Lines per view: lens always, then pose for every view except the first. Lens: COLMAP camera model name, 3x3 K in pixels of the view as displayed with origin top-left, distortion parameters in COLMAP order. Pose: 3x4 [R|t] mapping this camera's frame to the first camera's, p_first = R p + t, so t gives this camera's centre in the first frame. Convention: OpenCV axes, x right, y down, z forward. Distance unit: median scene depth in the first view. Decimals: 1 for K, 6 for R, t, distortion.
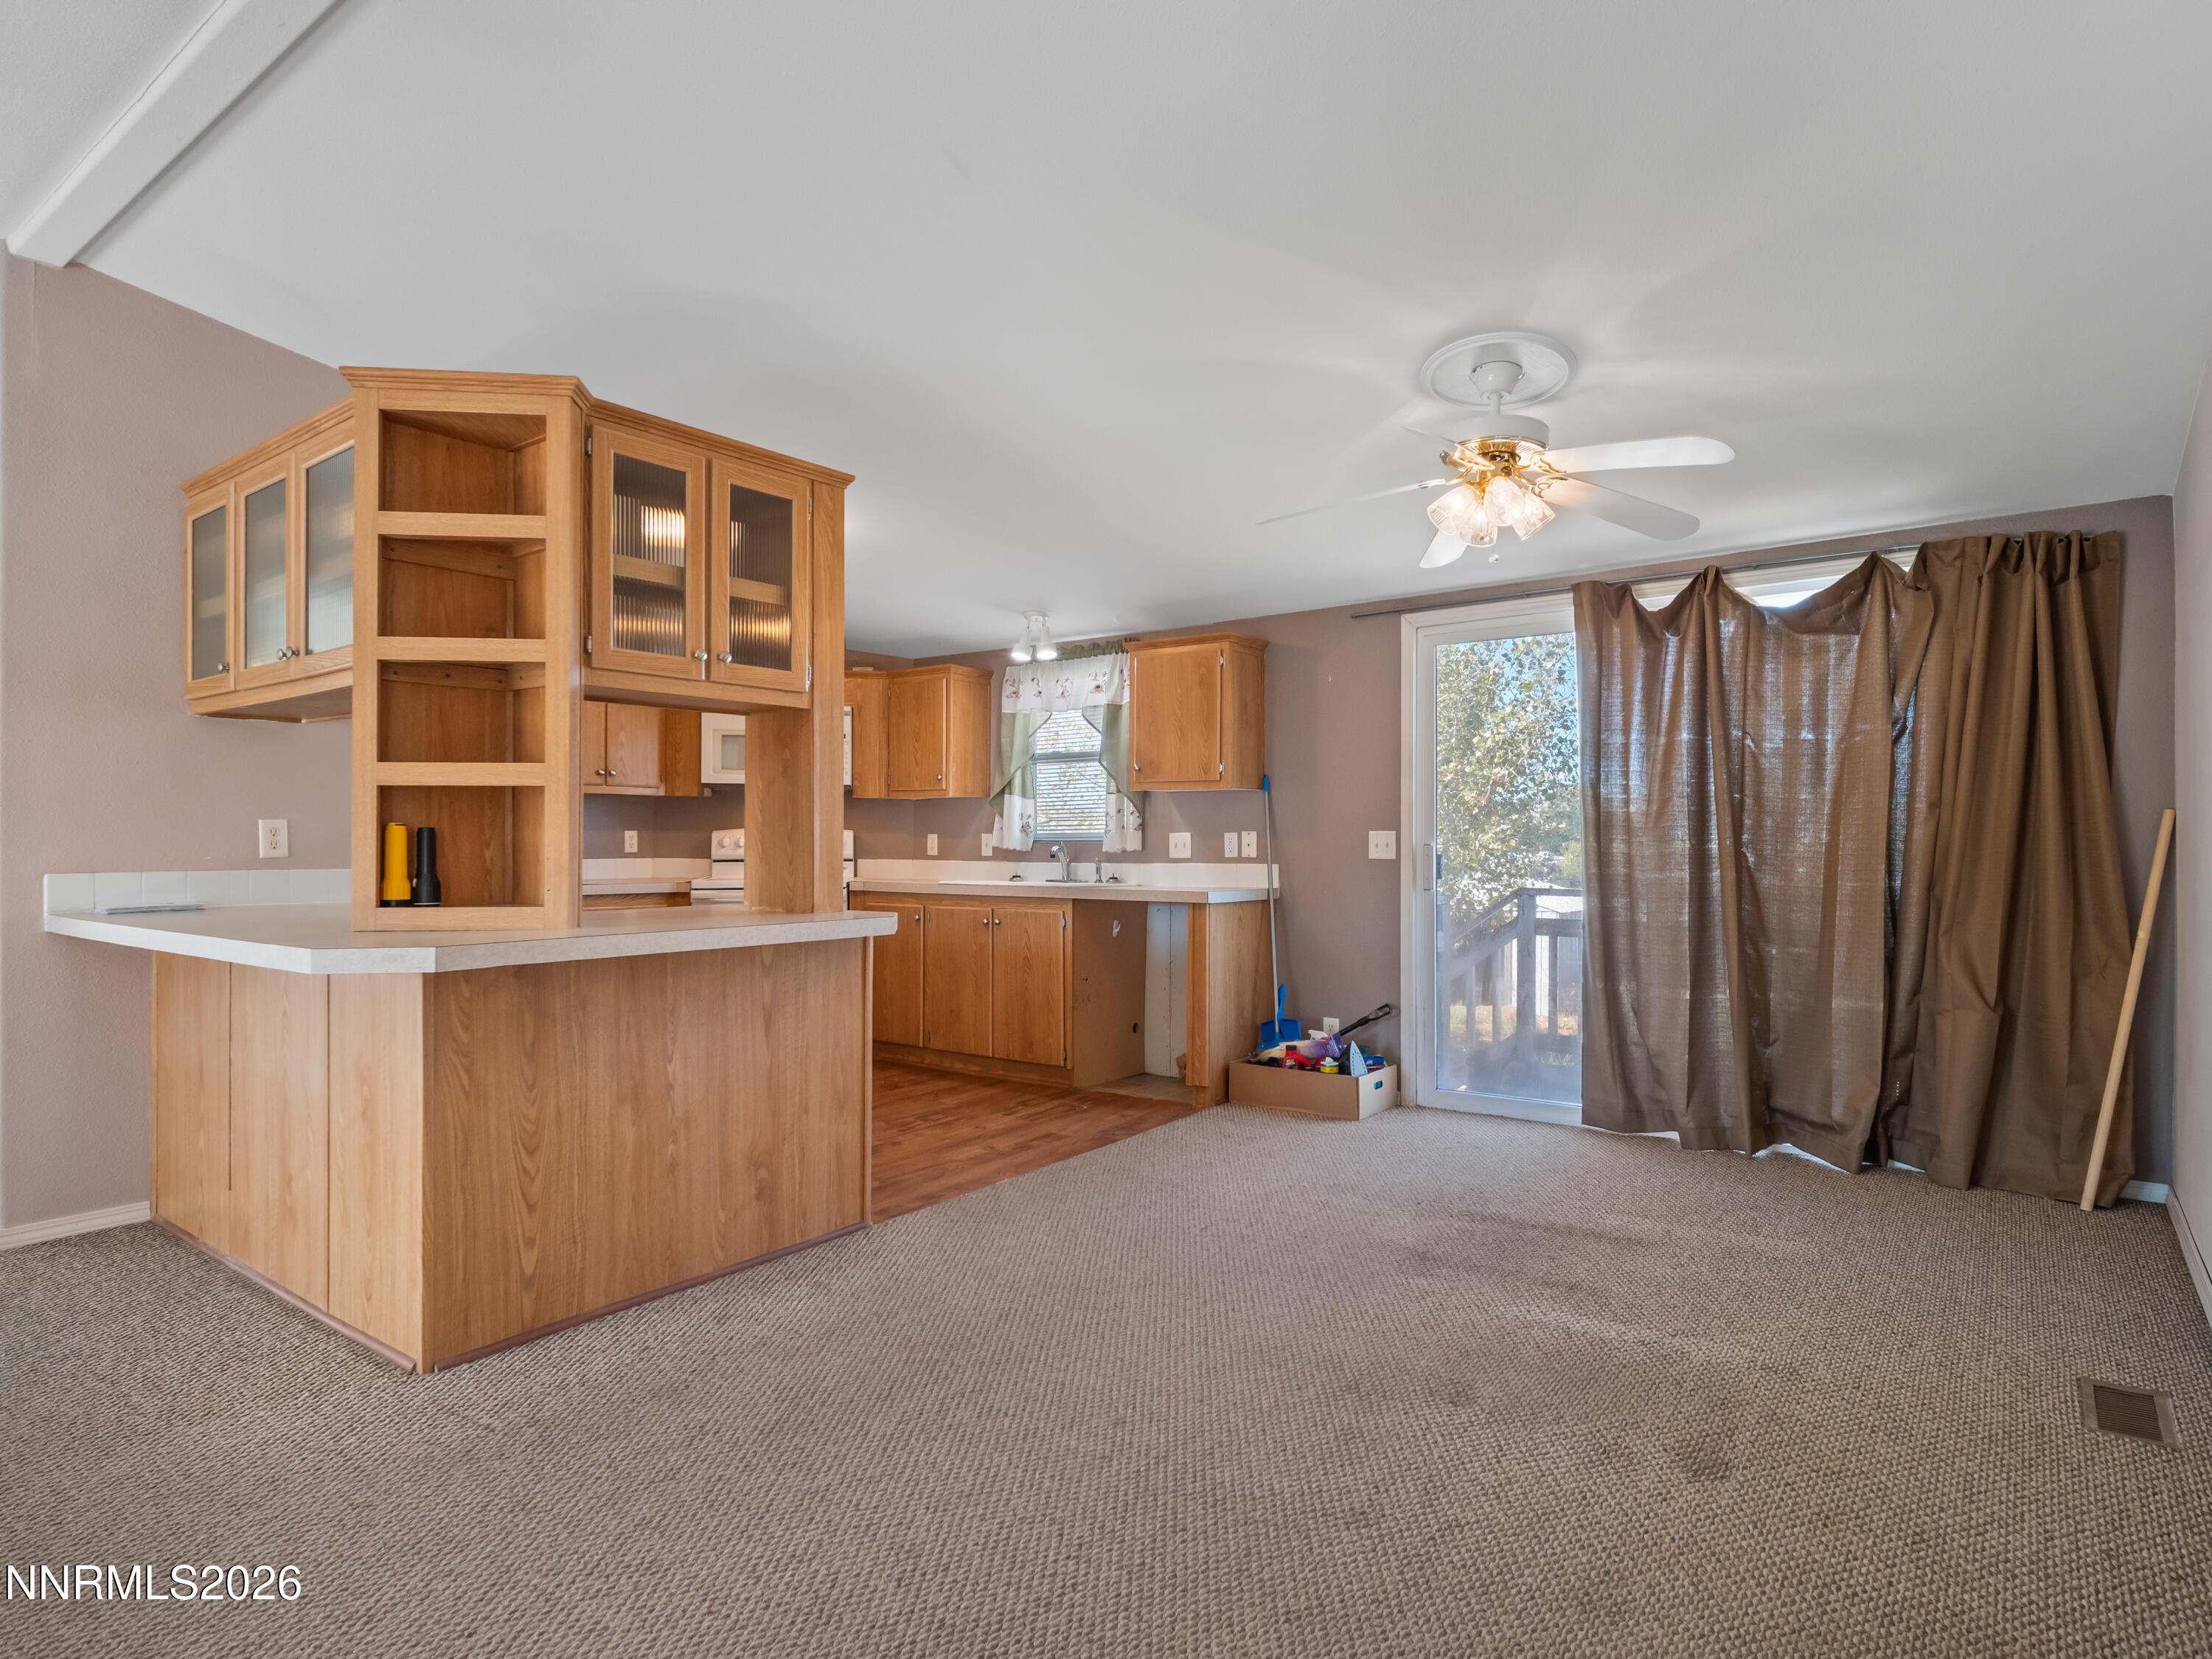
lens RADIAL K [[1210.2, 0, 1114.1], [0, 1210.2, 844.0], [0, 0, 1]] dist [0.004450, -0.006322]
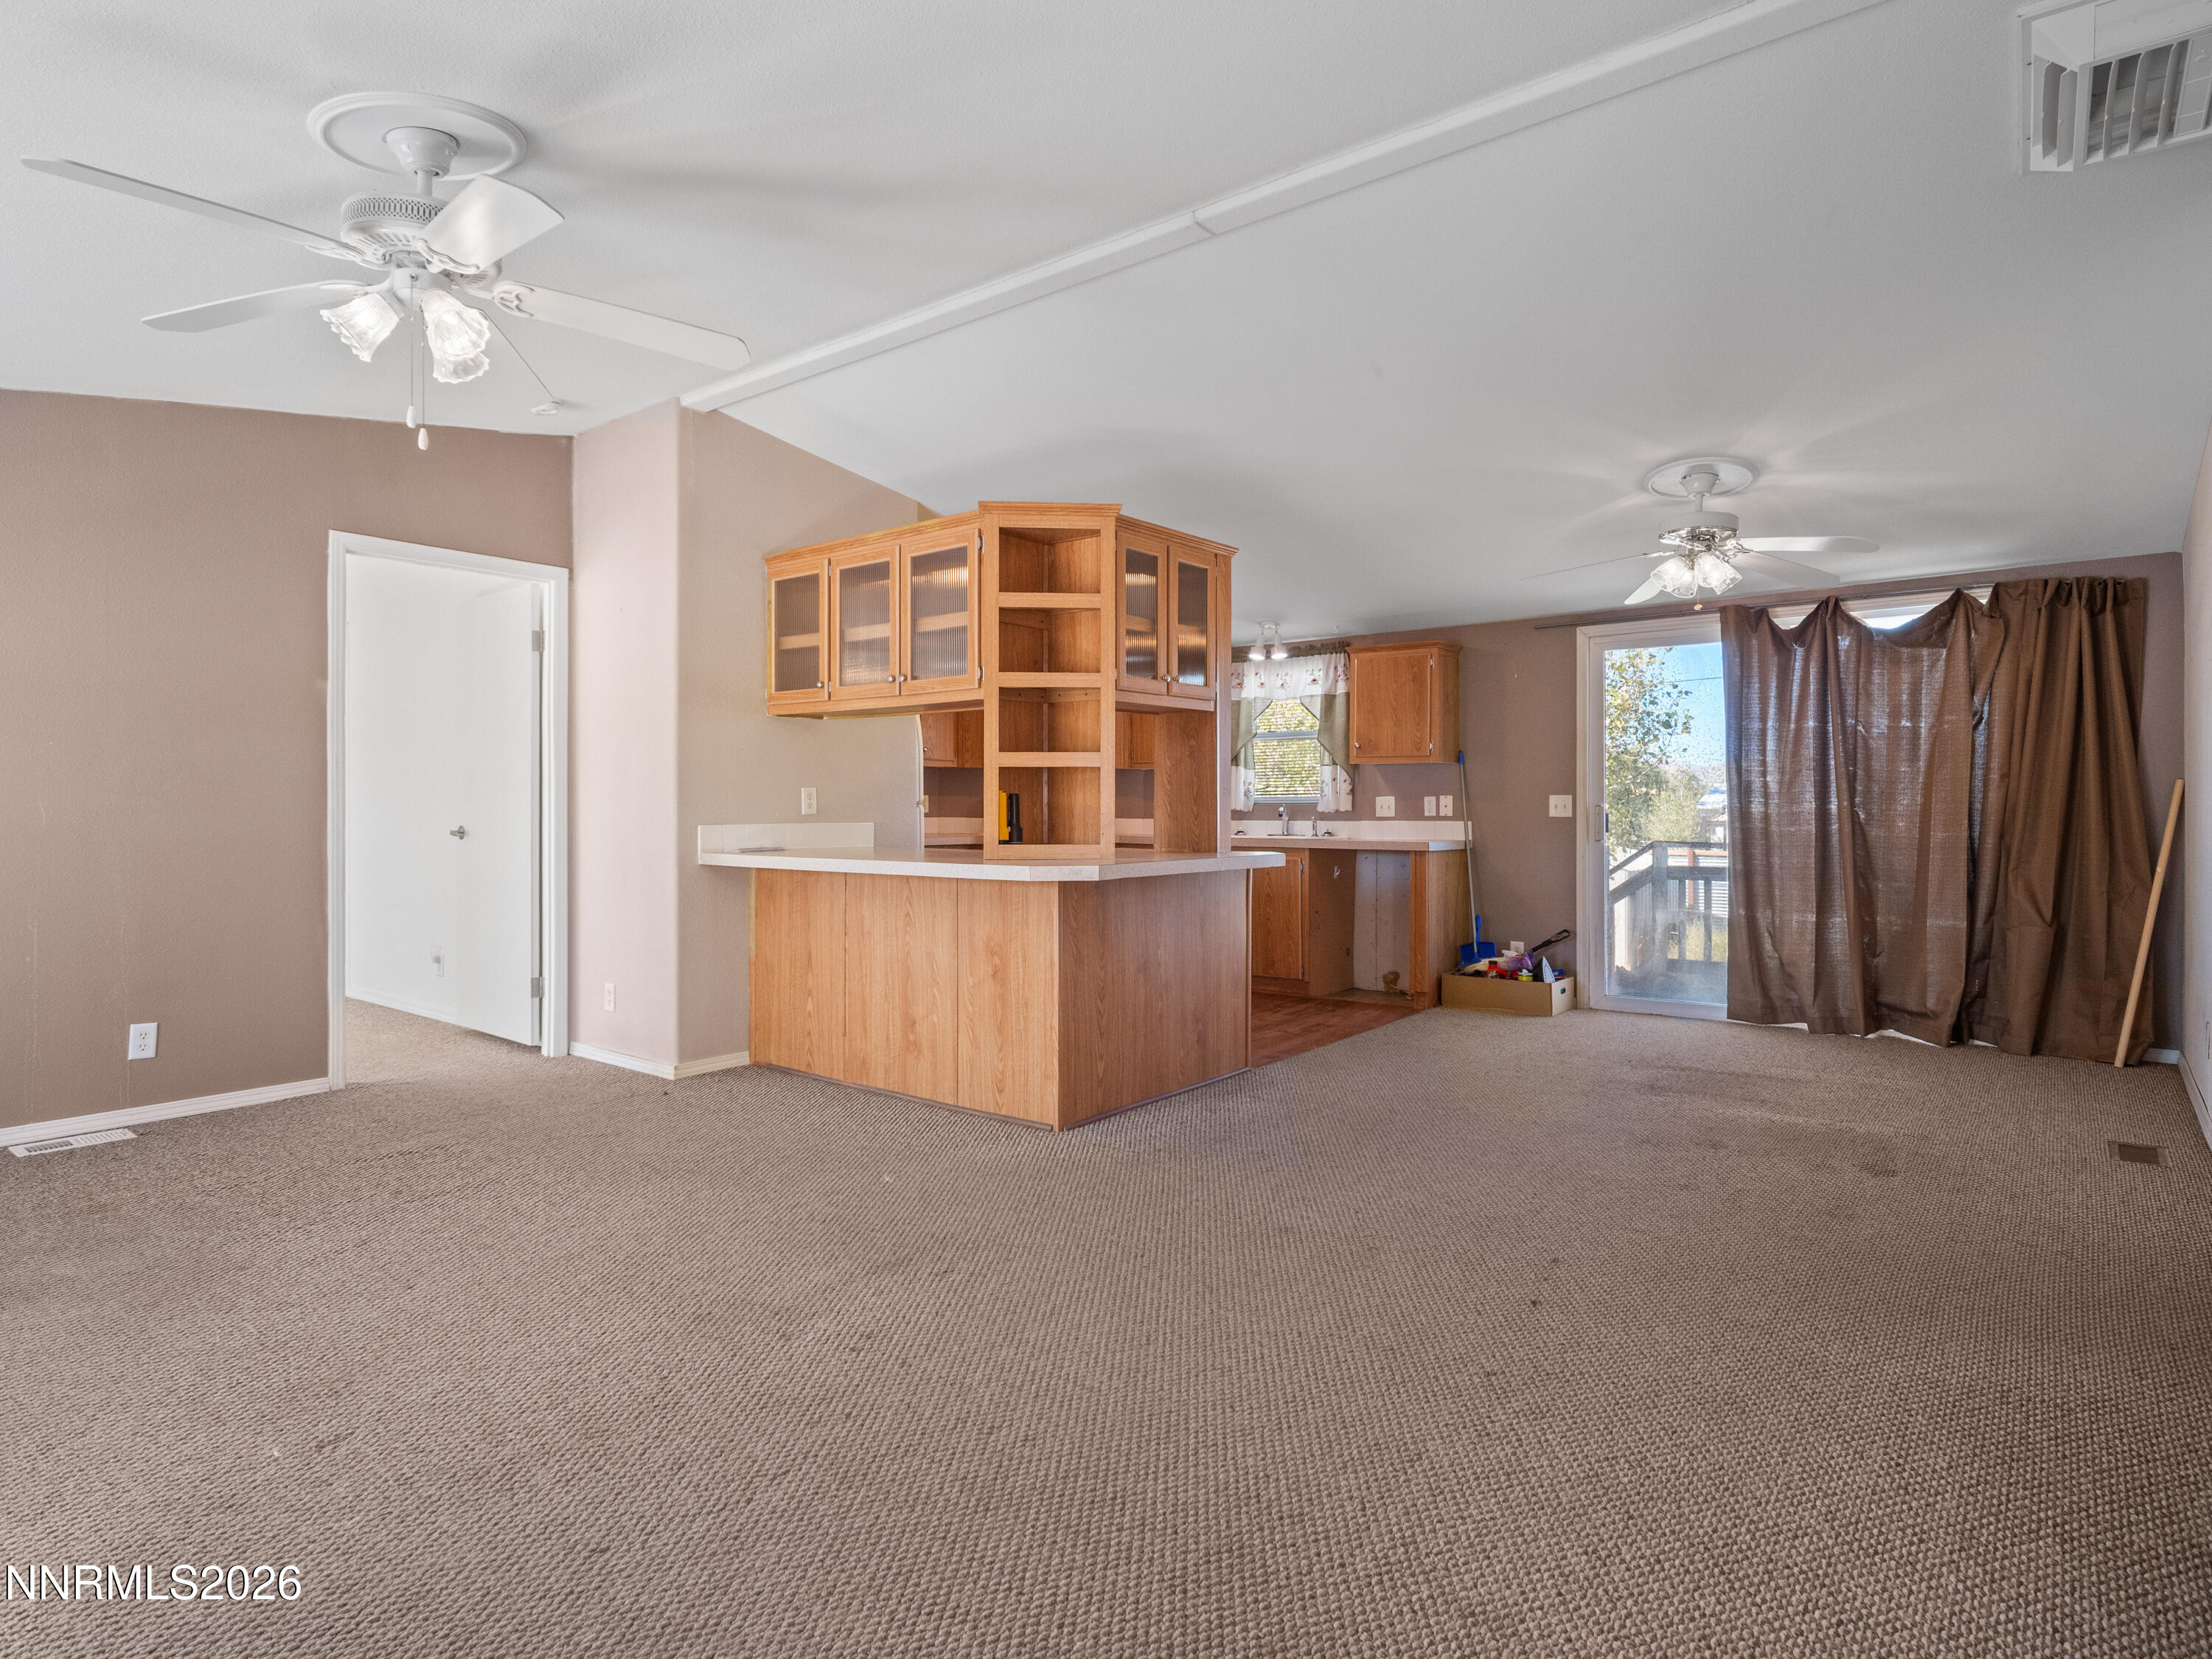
lens RADIAL K [[1210.2, 0, 1103.7], [0, 1210.2, 806.6], [0, 0, 1]] dist [0.004450, -0.006322]
pose [[0.999549, -0.000155, -0.030045, -0.299076], [0.000131, 1.000000, -0.000799, 0.003160], [0.030045, 0.000795, 0.999548, -0.396753]]
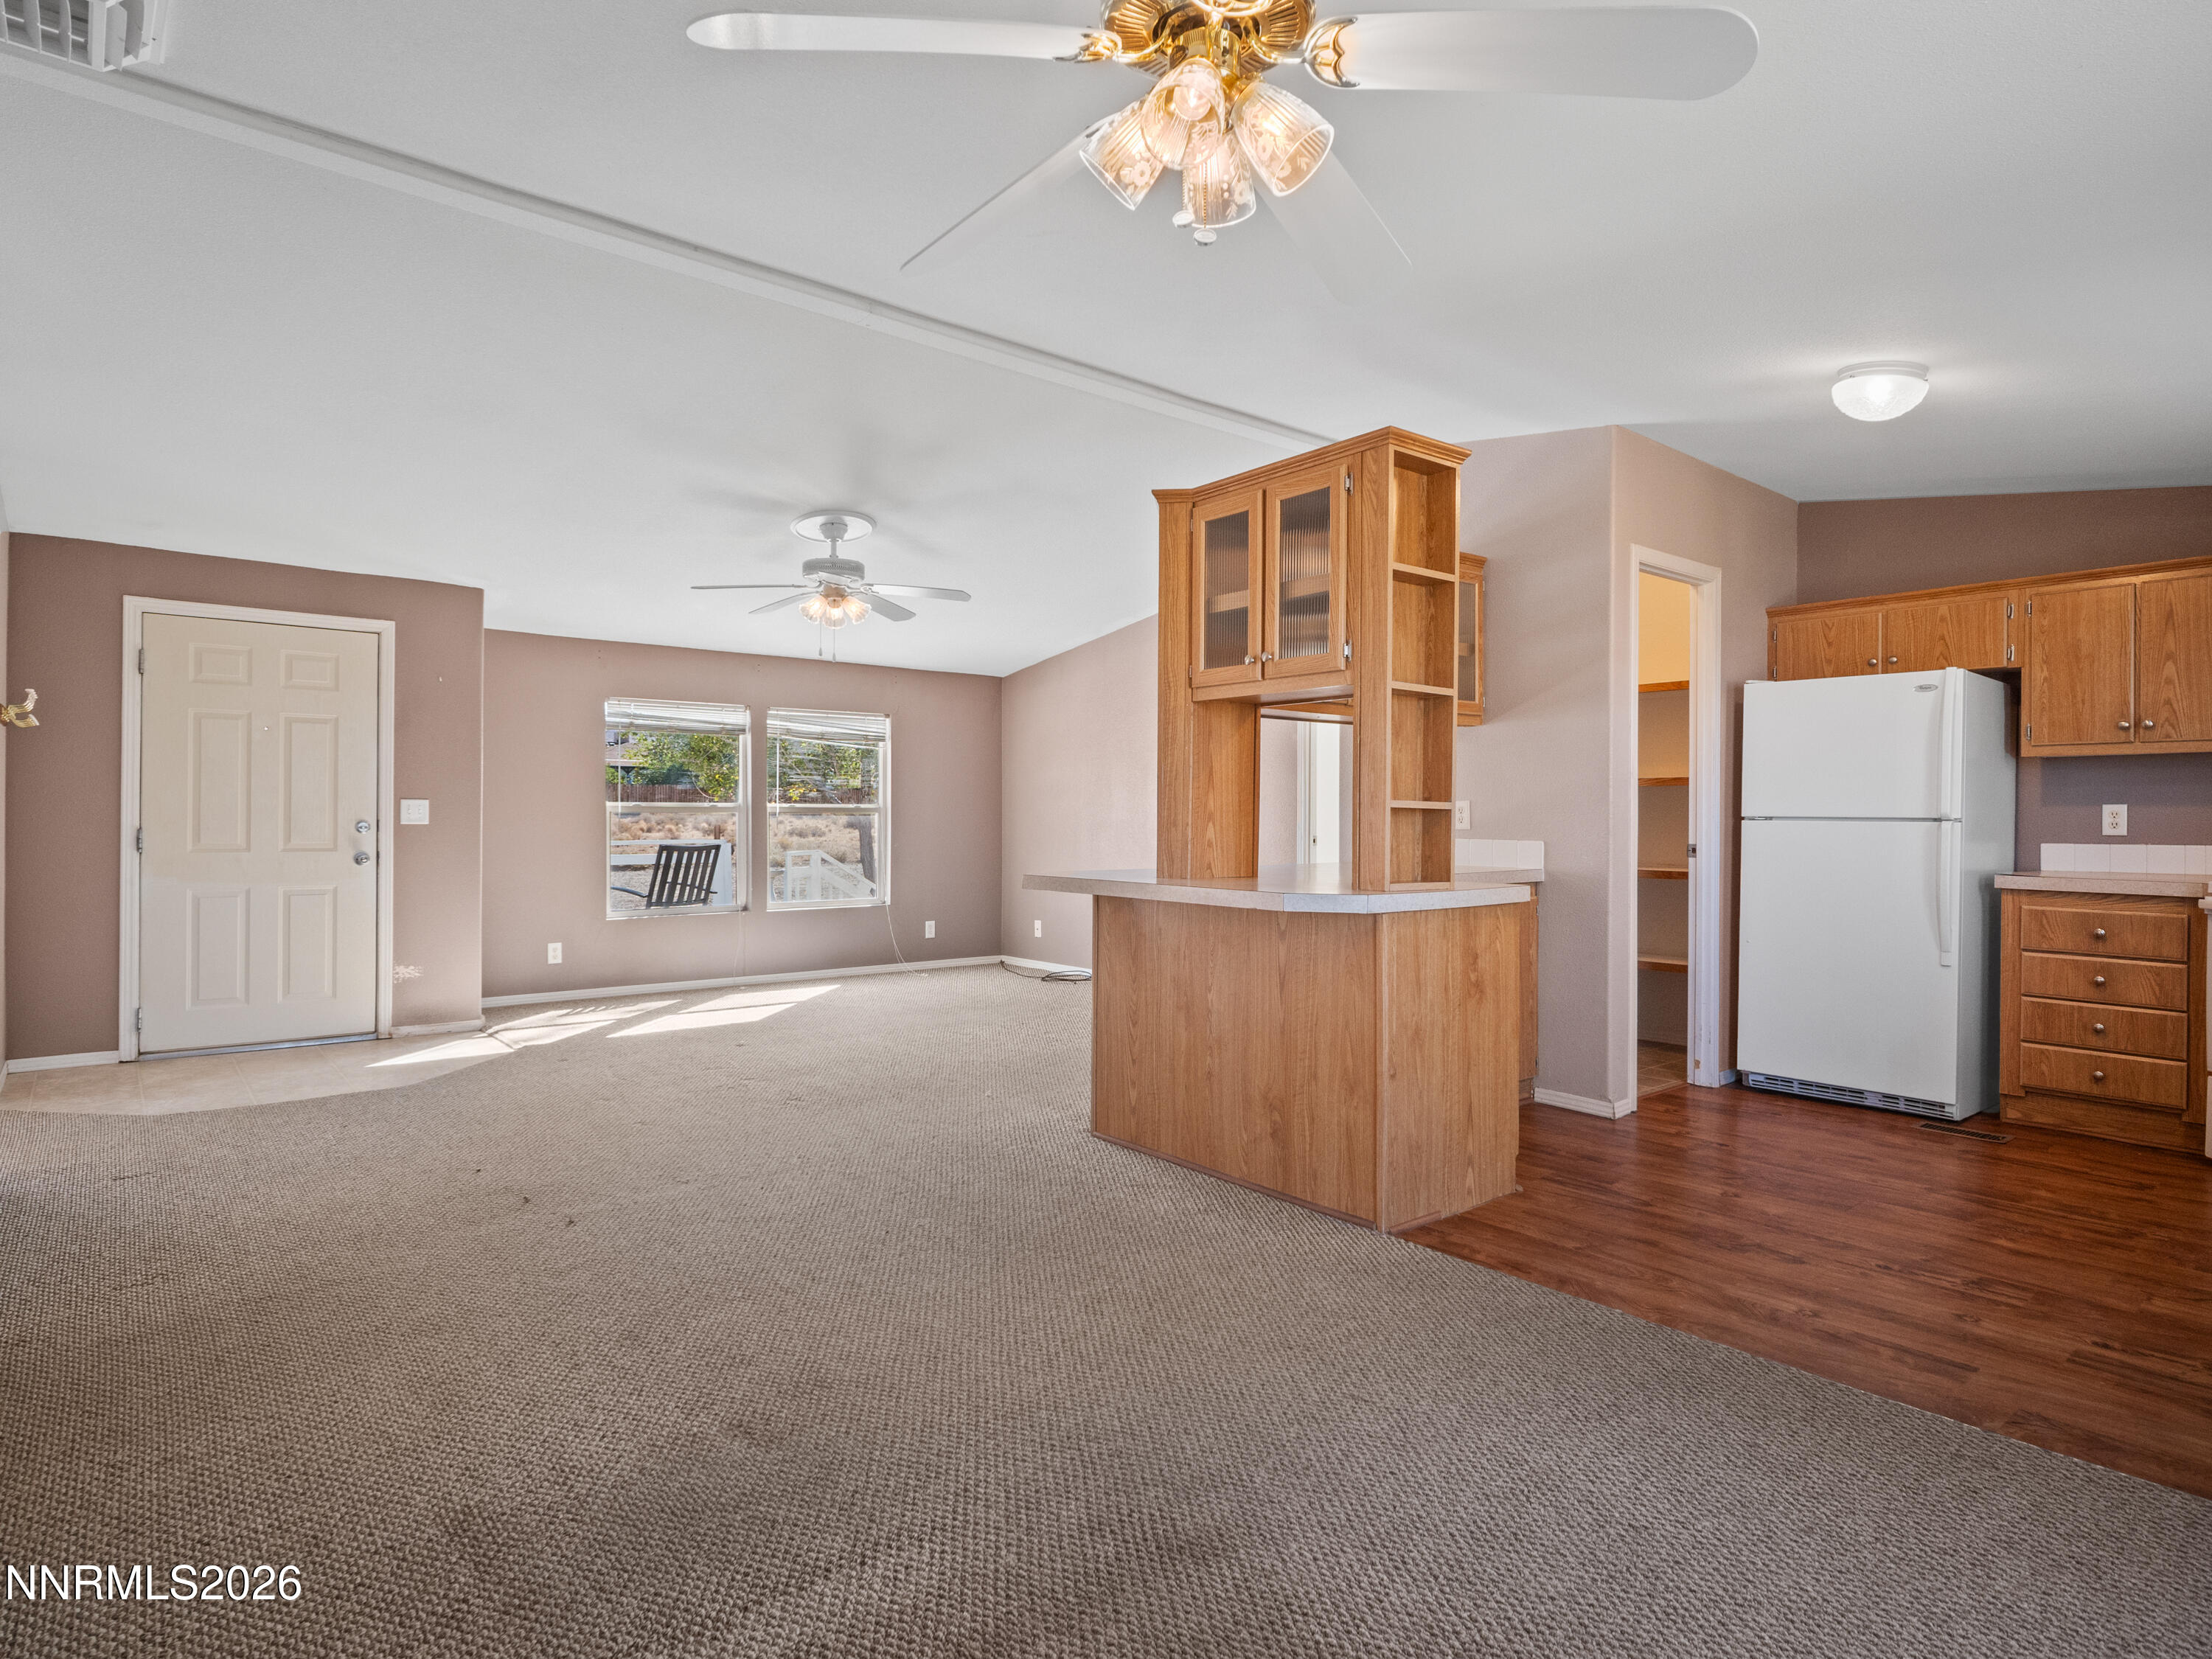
lens RADIAL K [[1210.2, 0, 1083.2], [0, 1210.2, 820.7], [0, 0, 1]] dist [0.004450, -0.006322]
pose [[-0.256357, 0.002195, -0.966580, 0.676651], [-0.006080, 0.999974, 0.003883, -0.001236], [0.966563, 0.006872, -0.256337, 0.914098]]
